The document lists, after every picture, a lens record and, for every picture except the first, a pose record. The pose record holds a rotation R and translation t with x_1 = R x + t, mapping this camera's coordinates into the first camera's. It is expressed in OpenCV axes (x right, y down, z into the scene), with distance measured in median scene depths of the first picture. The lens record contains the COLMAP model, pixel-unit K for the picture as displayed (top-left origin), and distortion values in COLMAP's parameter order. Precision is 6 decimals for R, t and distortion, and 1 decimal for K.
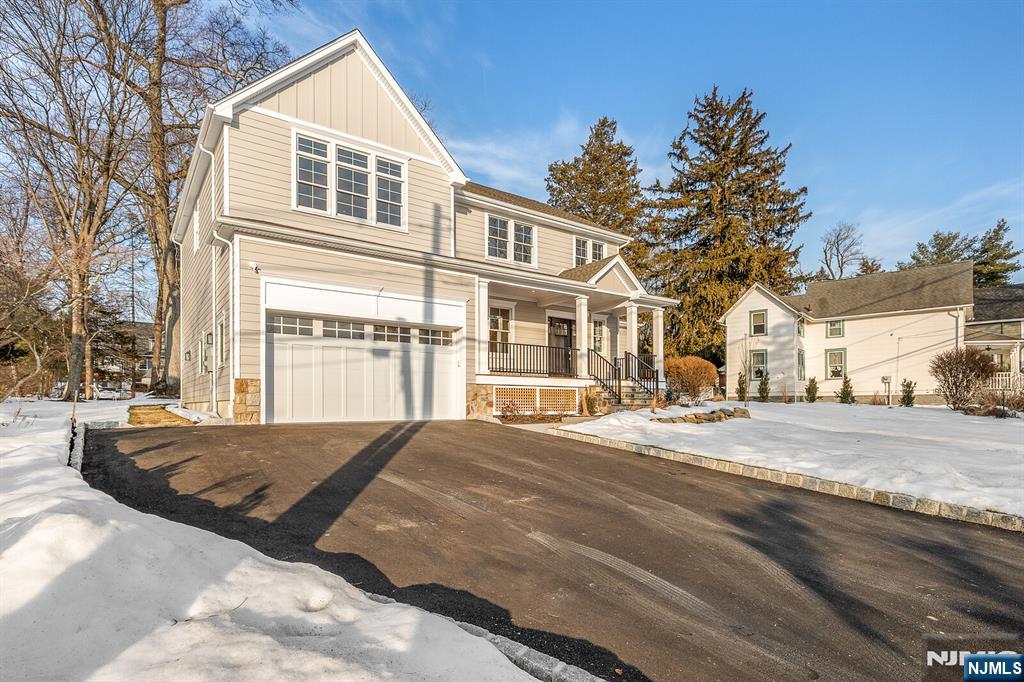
lens RADIAL K [[432.7, 0, 514.1], [0, 432.7, 339.8], [0, 0, 1]] dist [0.001120, 0.000224]
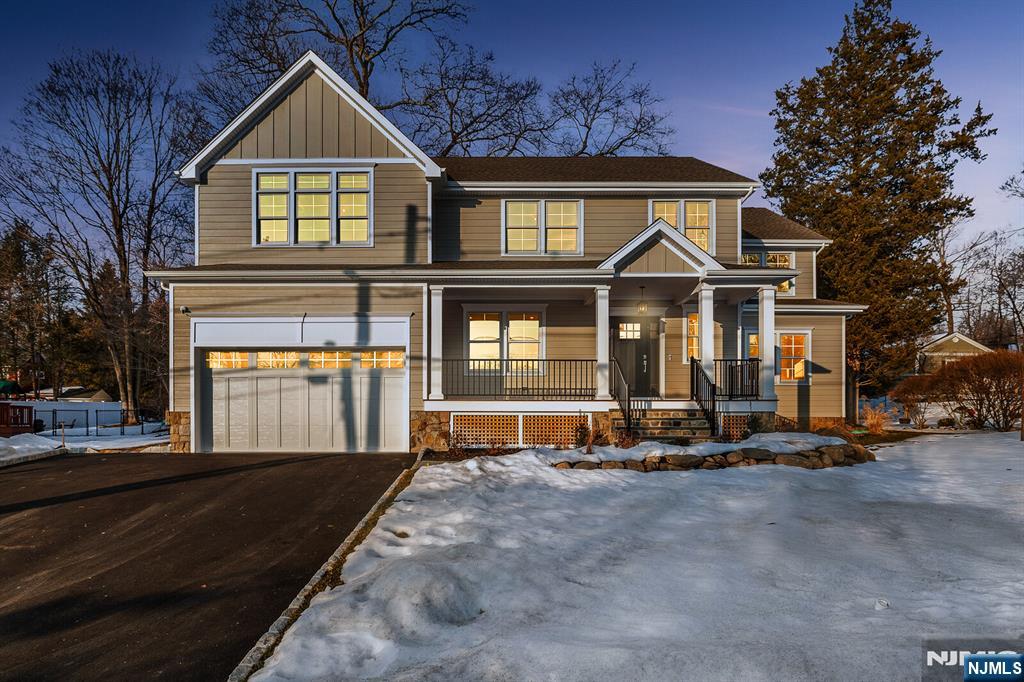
lens RADIAL K [[519.1, 0, 512.2], [0, 519.1, 348.0], [0, 0, 1]] dist [-0.004423, 0.000651]
pose [[0.857169, -0.070271, -0.510219, 0.611187], [0.070705, 0.997324, -0.018573, 0.010167], [0.510159, -0.020155, 0.859844, 0.223601]]
